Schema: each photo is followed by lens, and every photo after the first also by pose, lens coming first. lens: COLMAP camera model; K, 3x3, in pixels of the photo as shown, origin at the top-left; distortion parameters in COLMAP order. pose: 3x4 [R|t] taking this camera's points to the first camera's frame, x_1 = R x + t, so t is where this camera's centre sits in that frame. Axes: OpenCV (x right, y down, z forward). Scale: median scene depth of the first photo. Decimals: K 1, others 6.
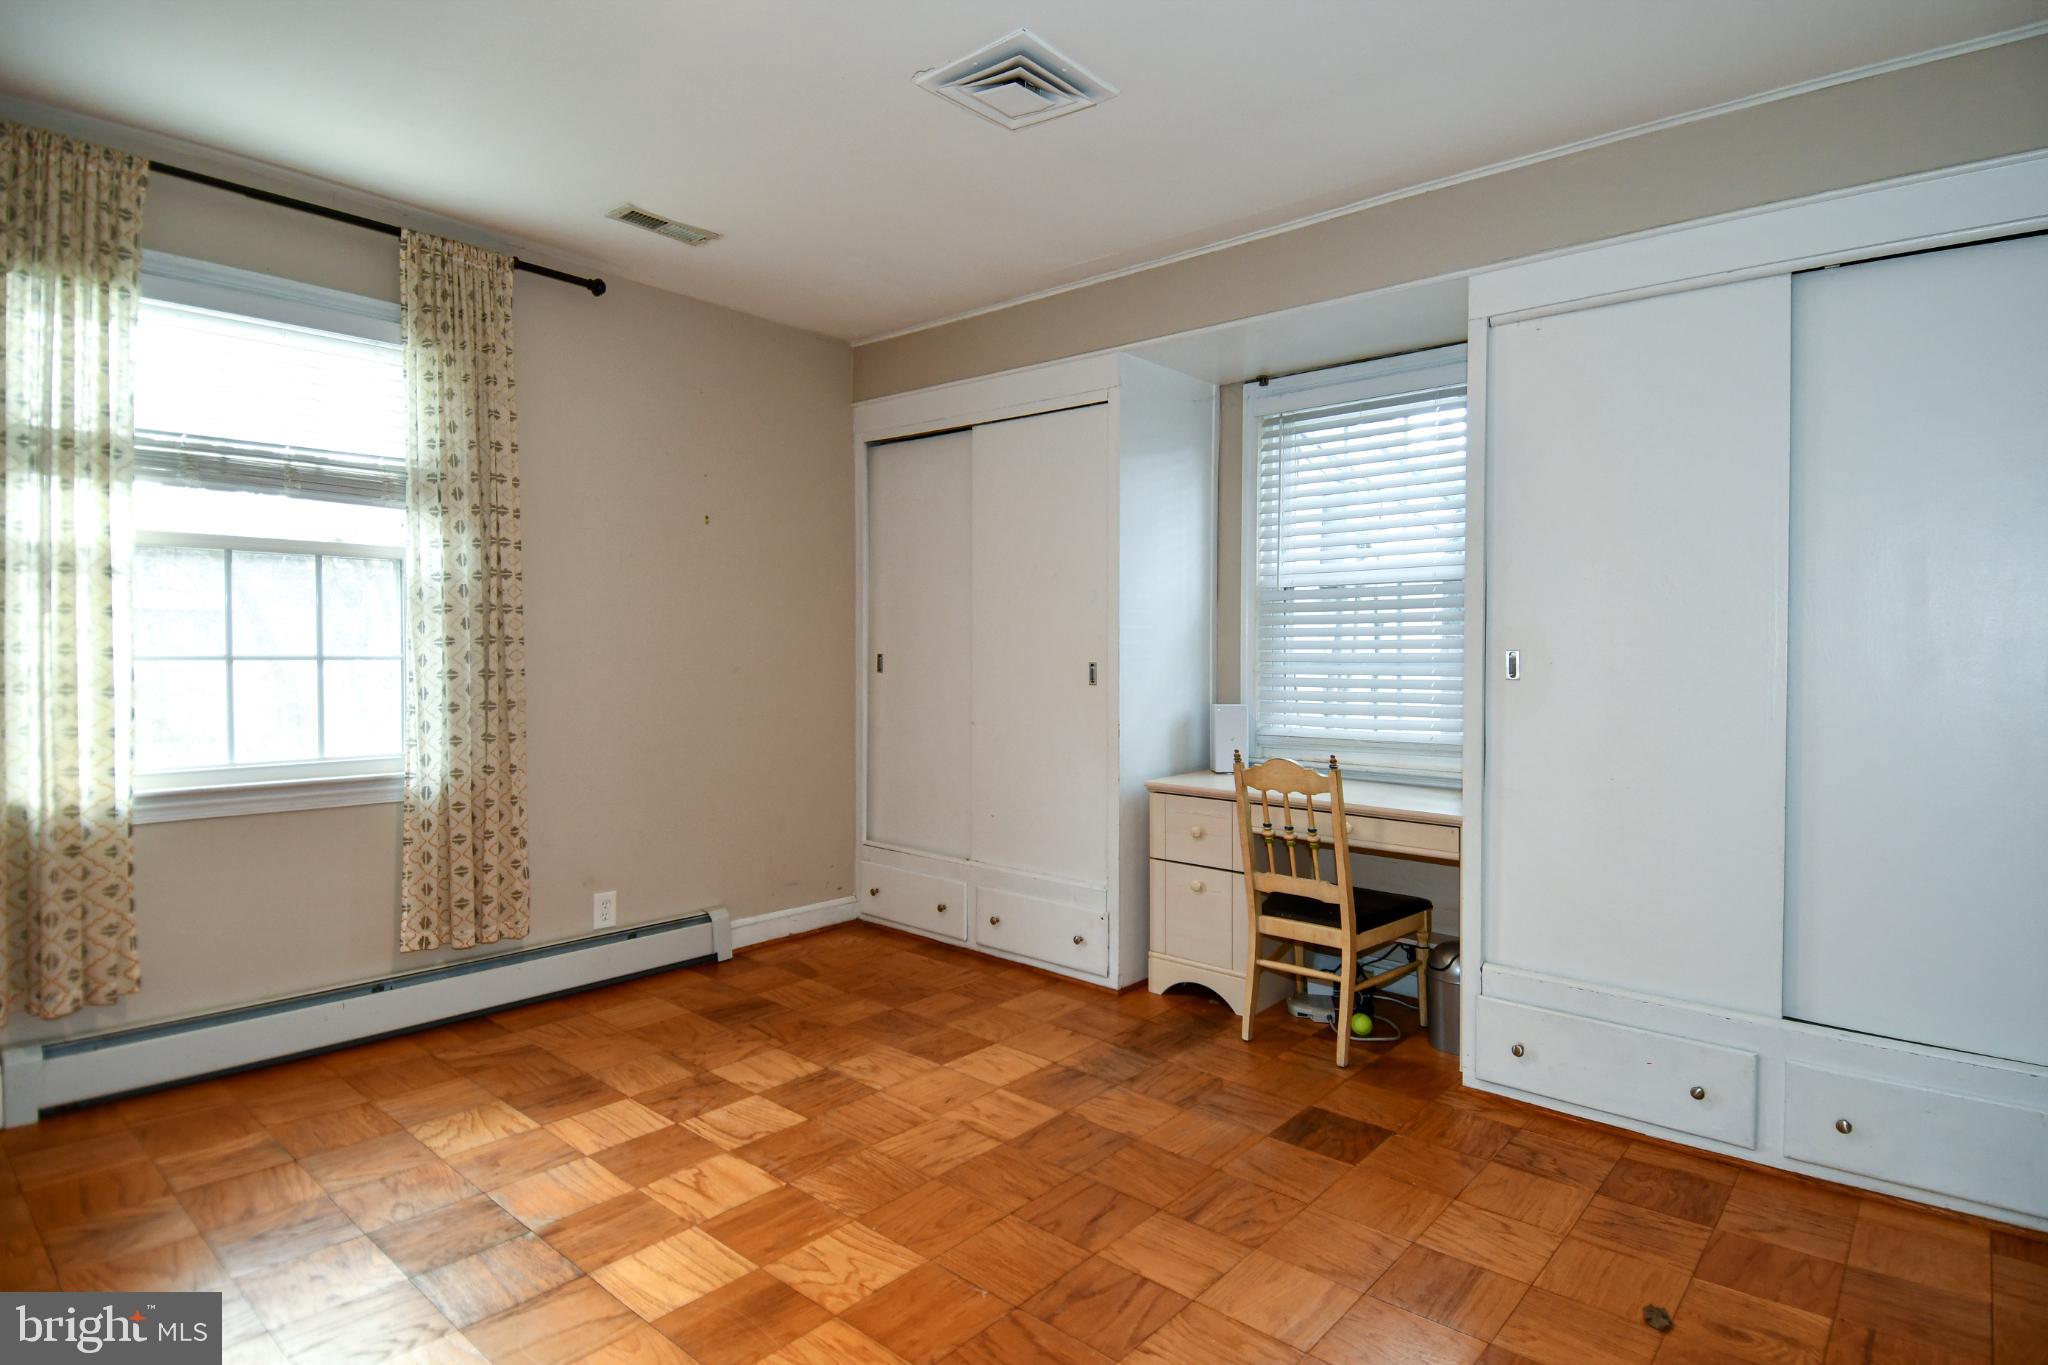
lens RADIAL K [[1091.1, 0, 1058.8], [0, 1091.1, 651.8], [0, 0, 1]] dist [0.021688, -0.000300]
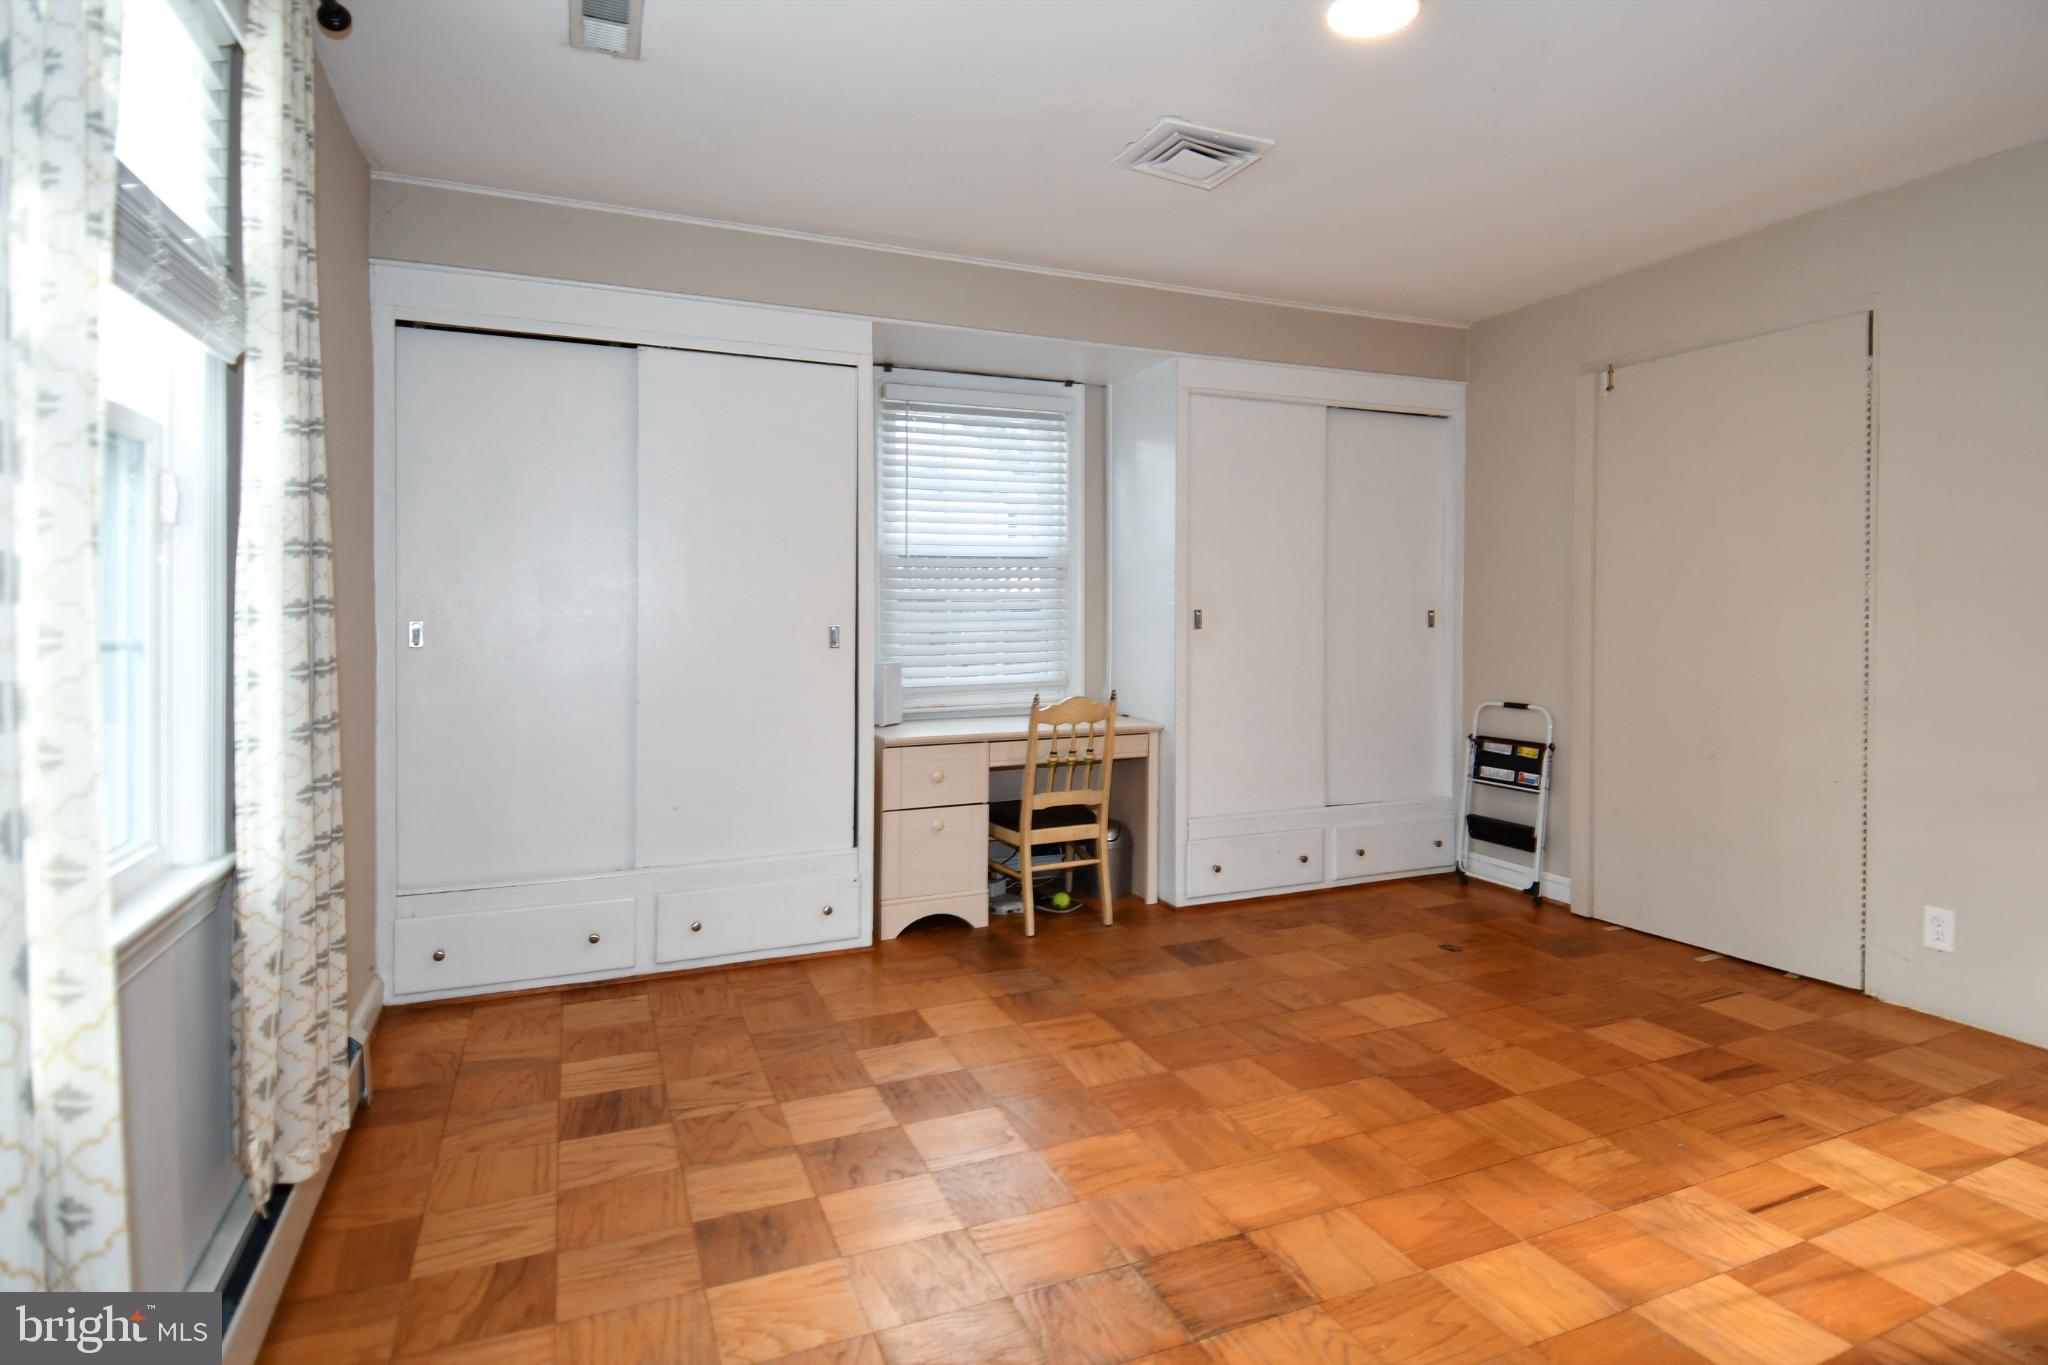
lens RADIAL K [[1091.6, 0, 1032.6], [0, 1091.6, 624.7], [0, 0, 1]] dist [0.003322, -0.000112]
pose [[0.436692, -0.011771, 0.899534, -0.937759], [0.012620, 0.999896, 0.006957, 0.005475], [-0.899523, 0.008314, 0.436795, 0.497146]]
